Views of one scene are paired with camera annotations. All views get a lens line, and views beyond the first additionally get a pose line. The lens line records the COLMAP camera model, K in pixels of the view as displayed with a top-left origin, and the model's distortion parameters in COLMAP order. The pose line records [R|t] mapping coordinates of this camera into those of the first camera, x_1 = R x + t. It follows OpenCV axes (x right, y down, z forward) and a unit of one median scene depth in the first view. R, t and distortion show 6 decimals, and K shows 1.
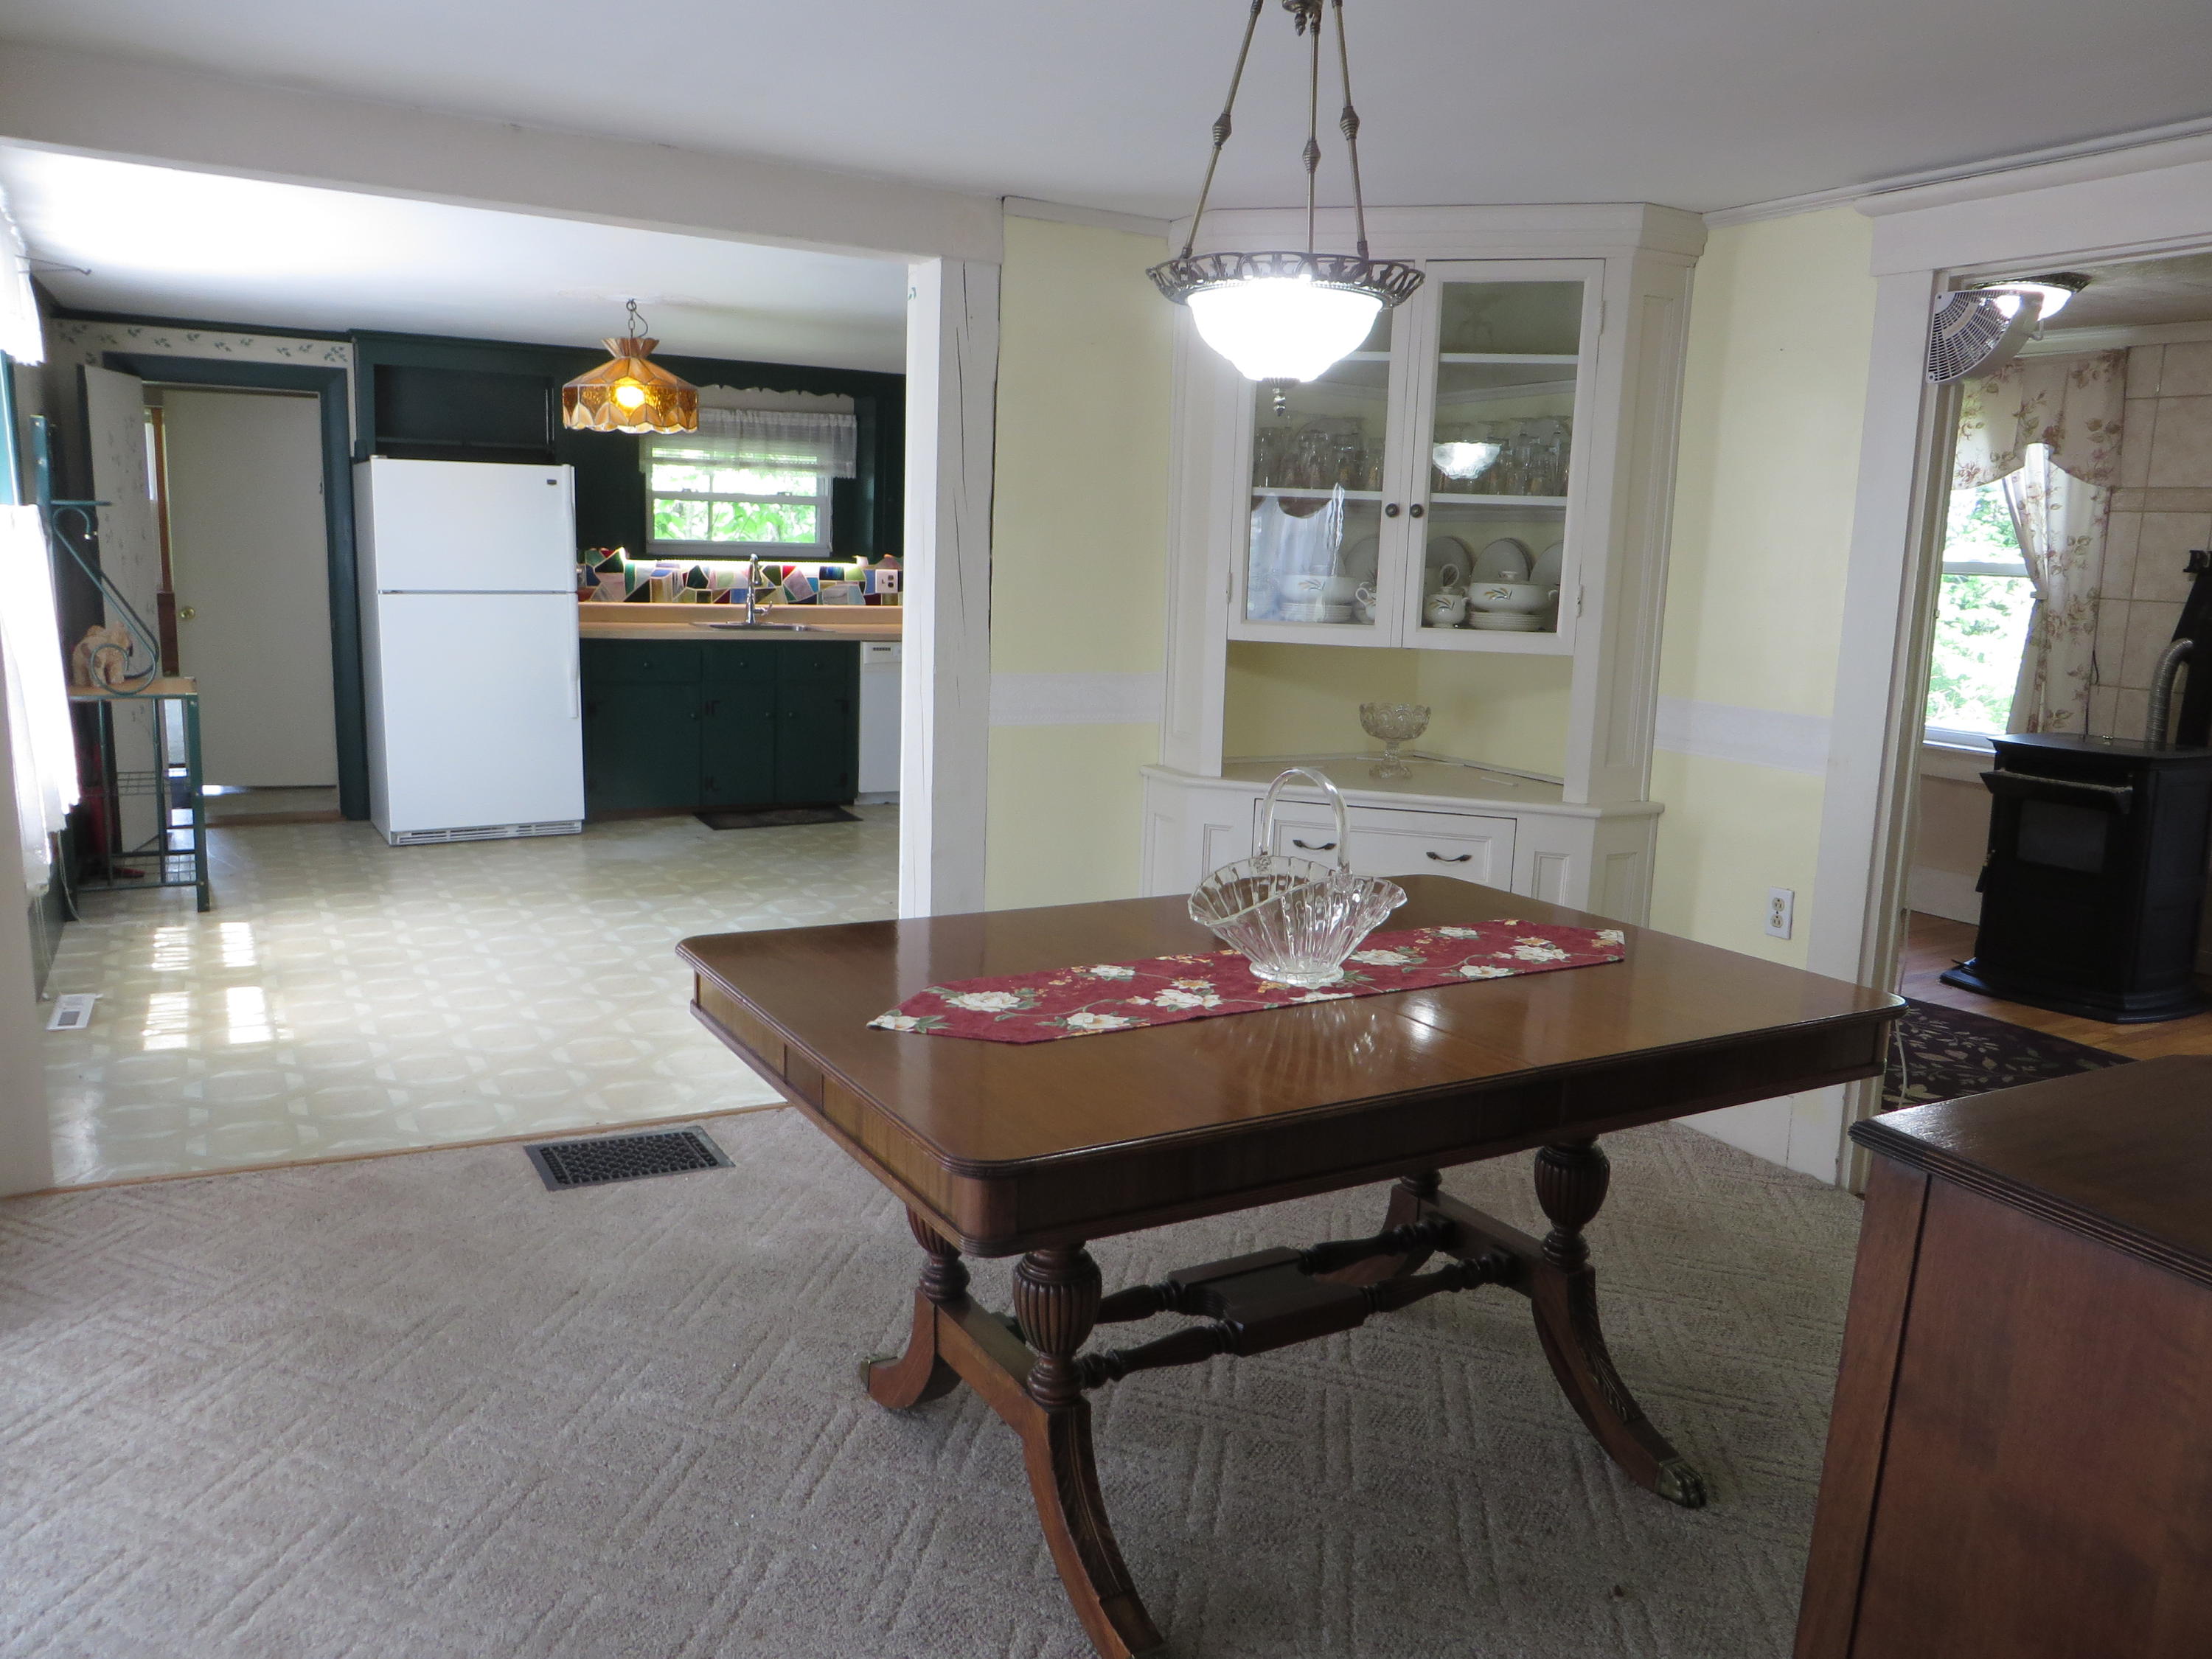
lens RADIAL K [[1643.0, 0, 1102.0], [0, 1643.0, 813.8], [0, 0, 1]] dist [-0.023057, 0.002476]
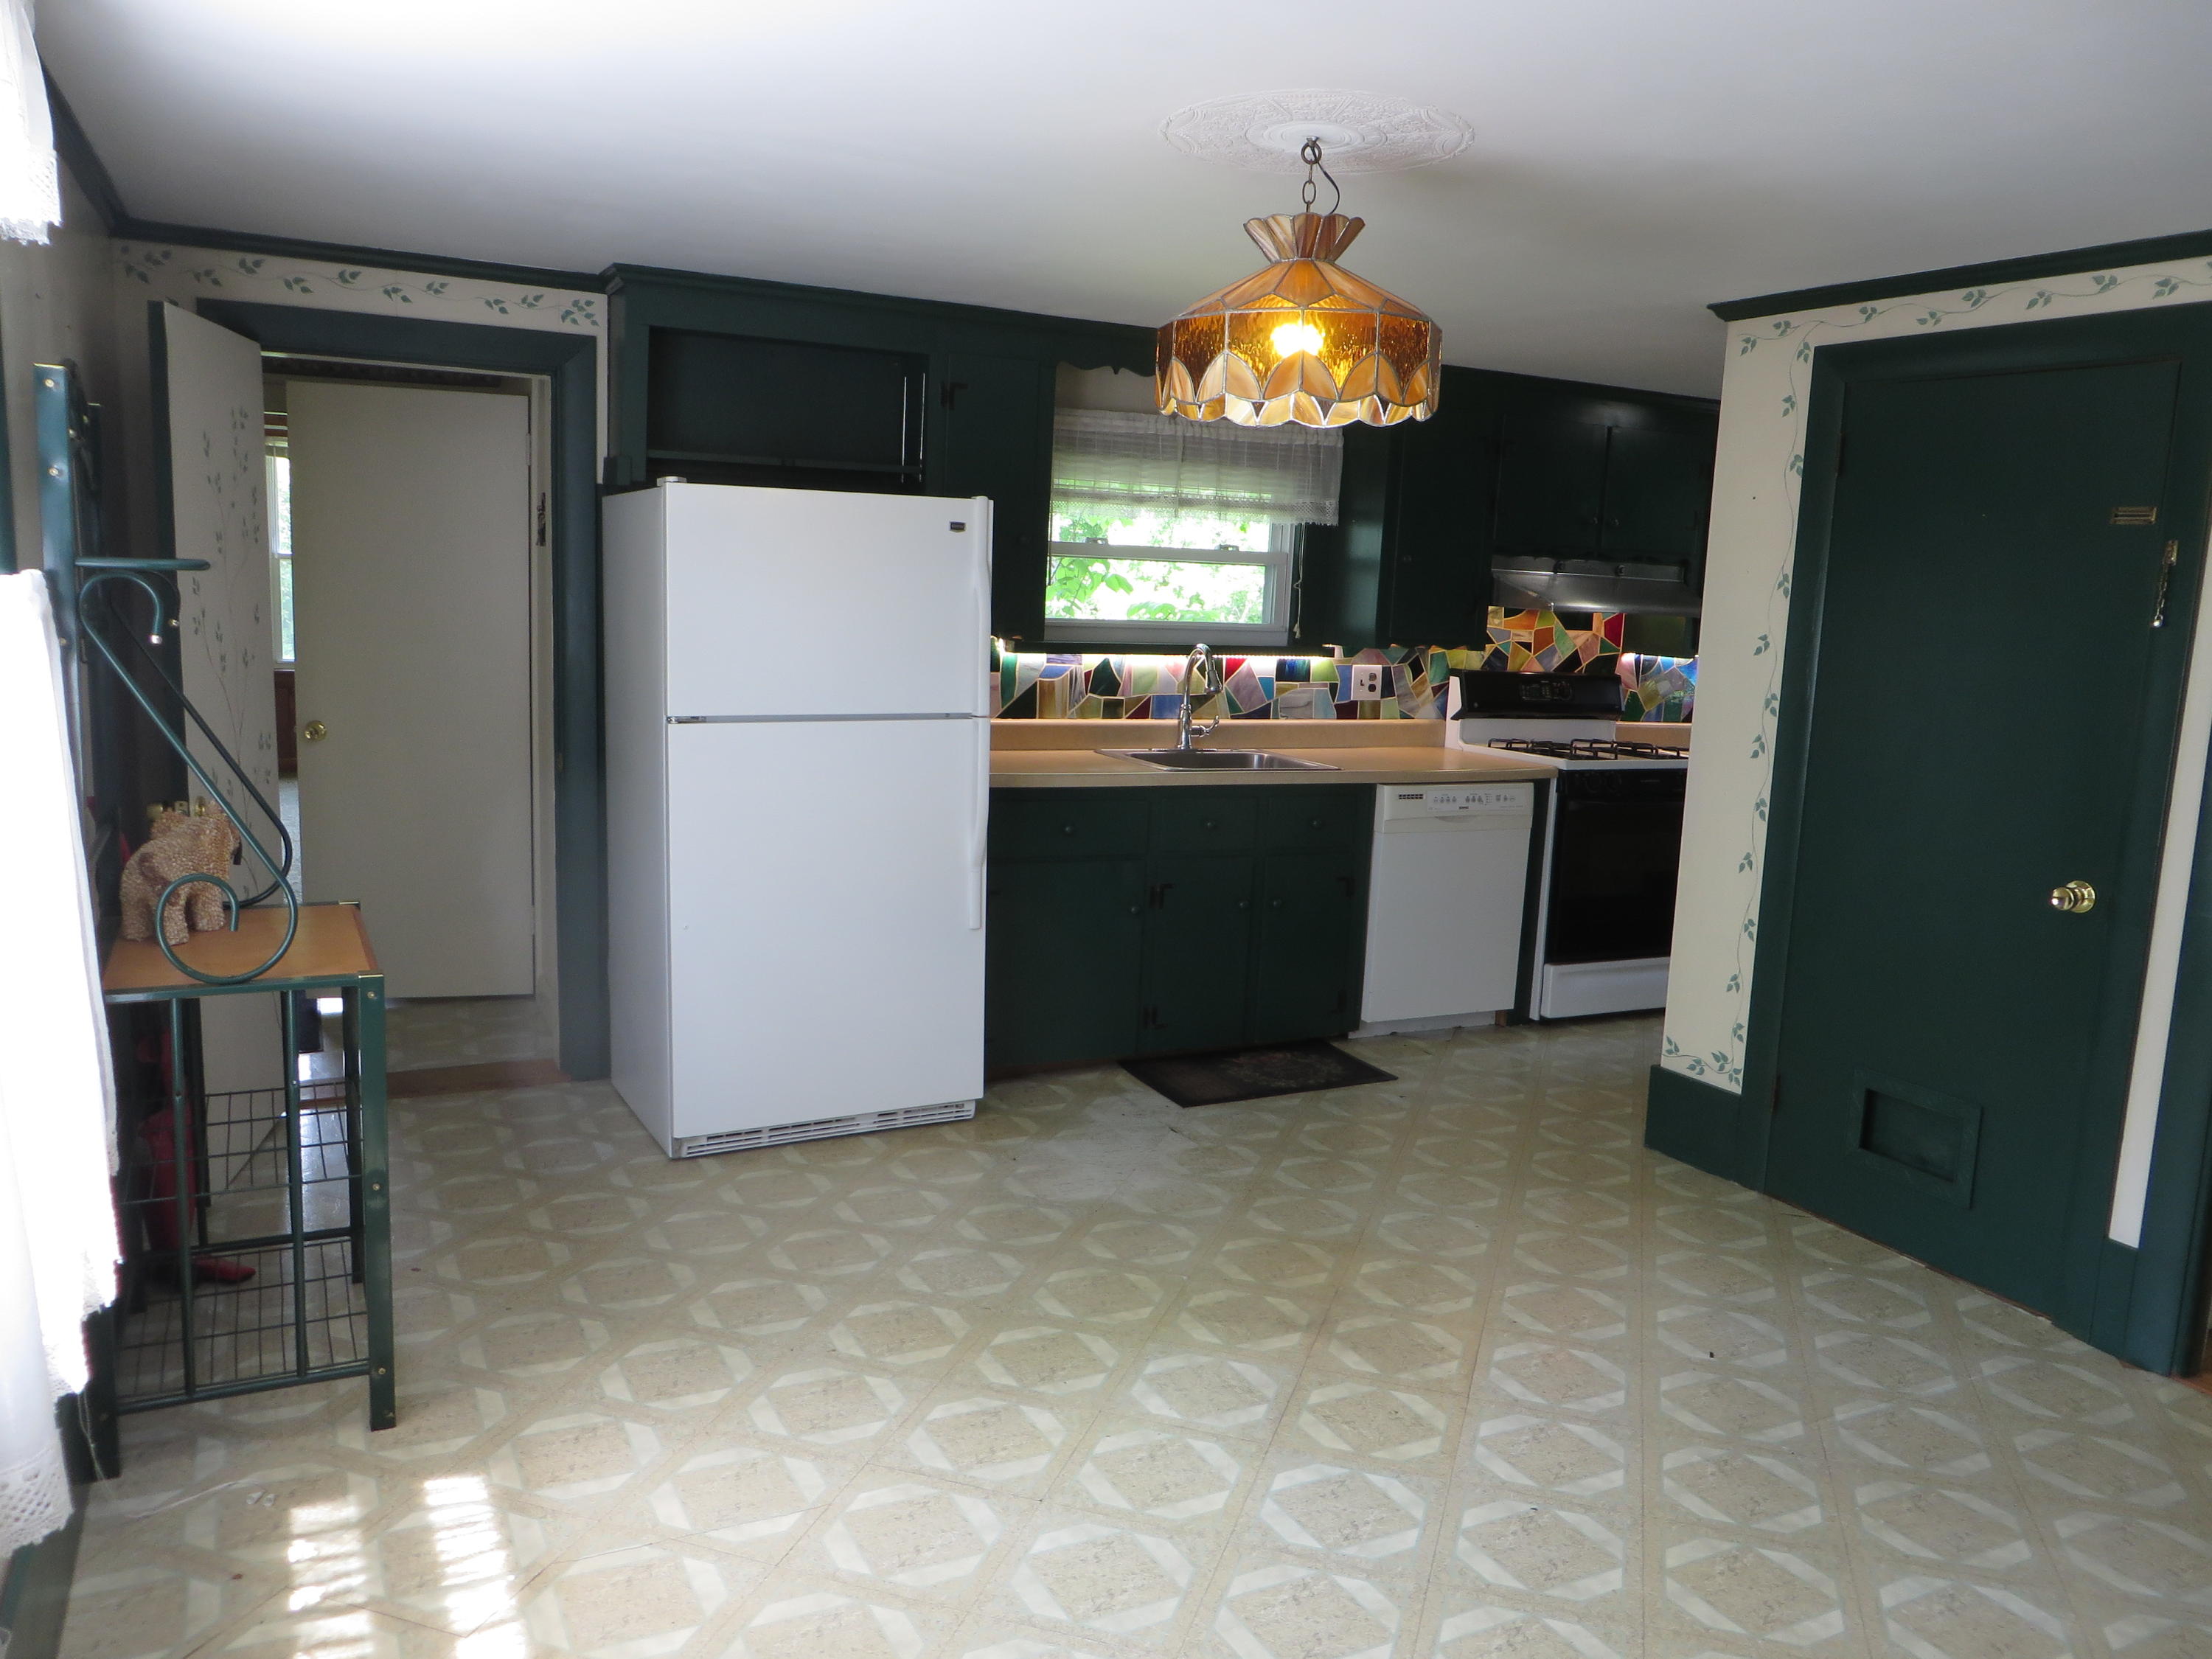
lens RADIAL K [[1643.0, 0, 1103.0], [0, 1643.0, 819.6], [0, 0, 1]] dist [-0.023057, 0.002476]
pose [[0.999339, 0.008795, -0.035262, -0.230996], [-0.009783, 0.999562, -0.027948, -0.073620], [0.035001, 0.028275, 0.998987, 0.374956]]
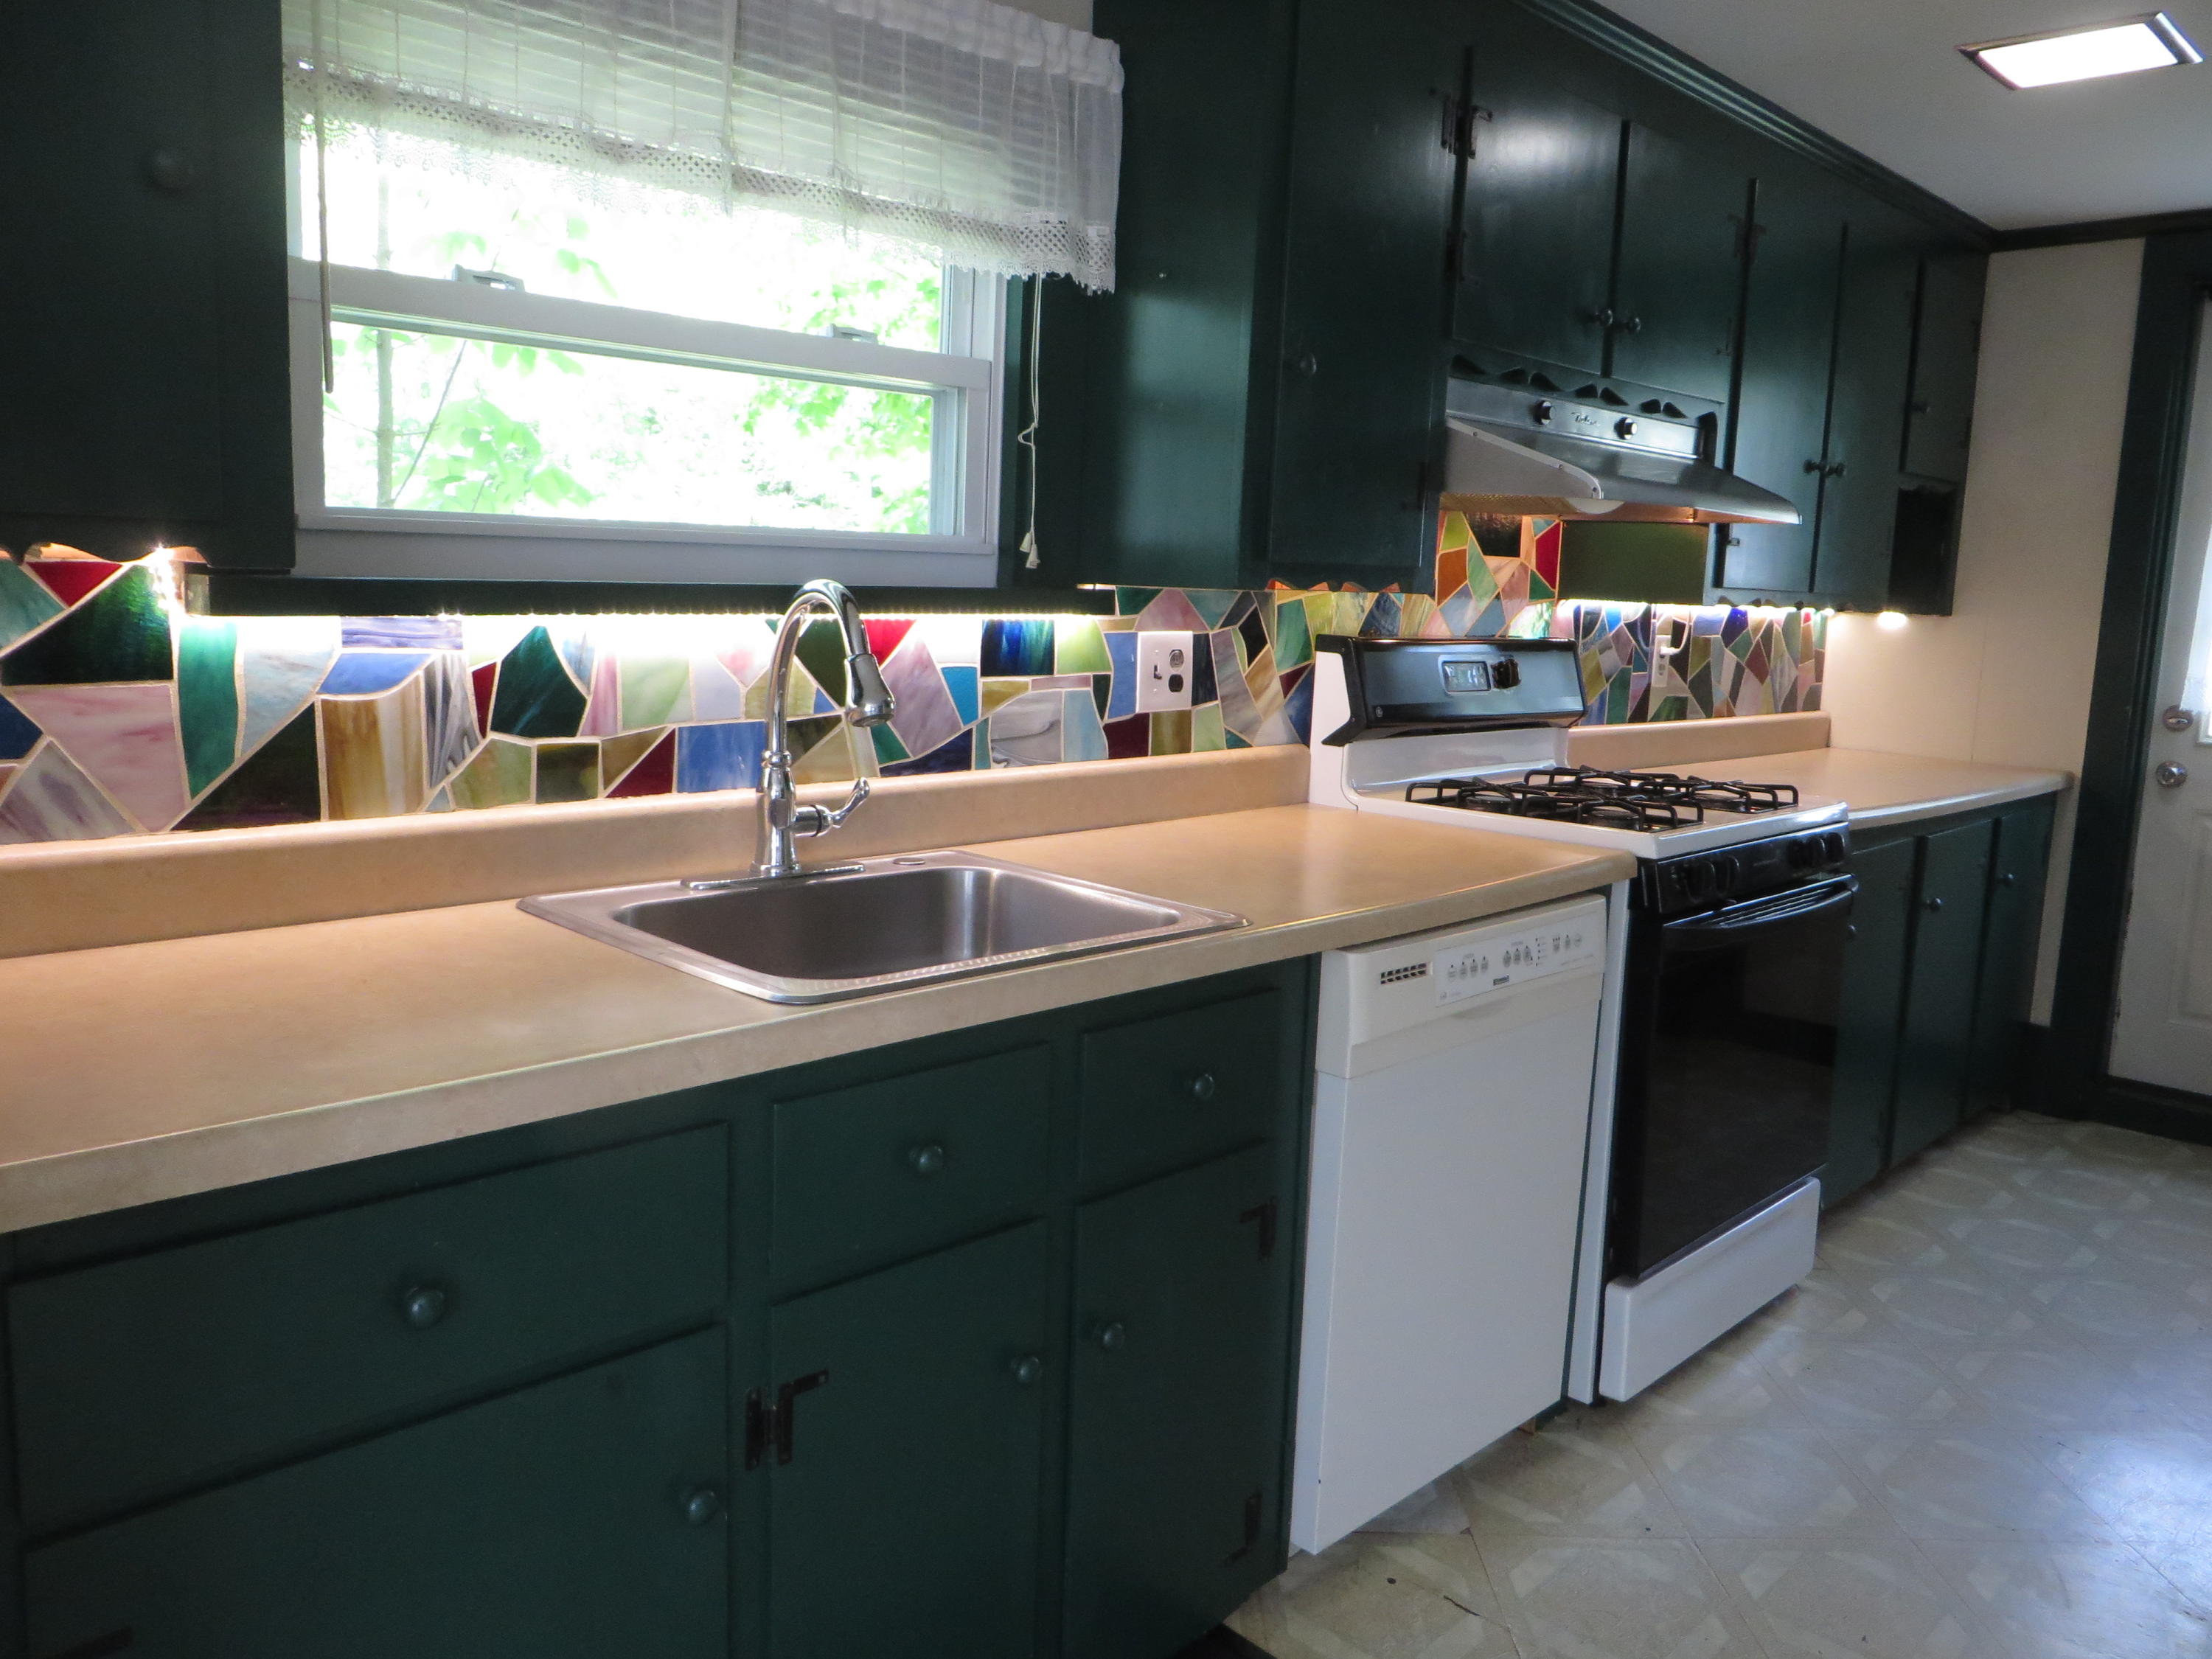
lens RADIAL K [[1643.0, 0, 1110.6], [0, 1643.0, 830.7], [0, 0, 1]] dist [-0.023057, 0.002476]
pose [[0.955582, -0.052154, 0.290073, -0.244848], [0.053628, 0.998557, 0.002871, -0.124983], [-0.289804, 0.012813, 0.957000, 0.790279]]
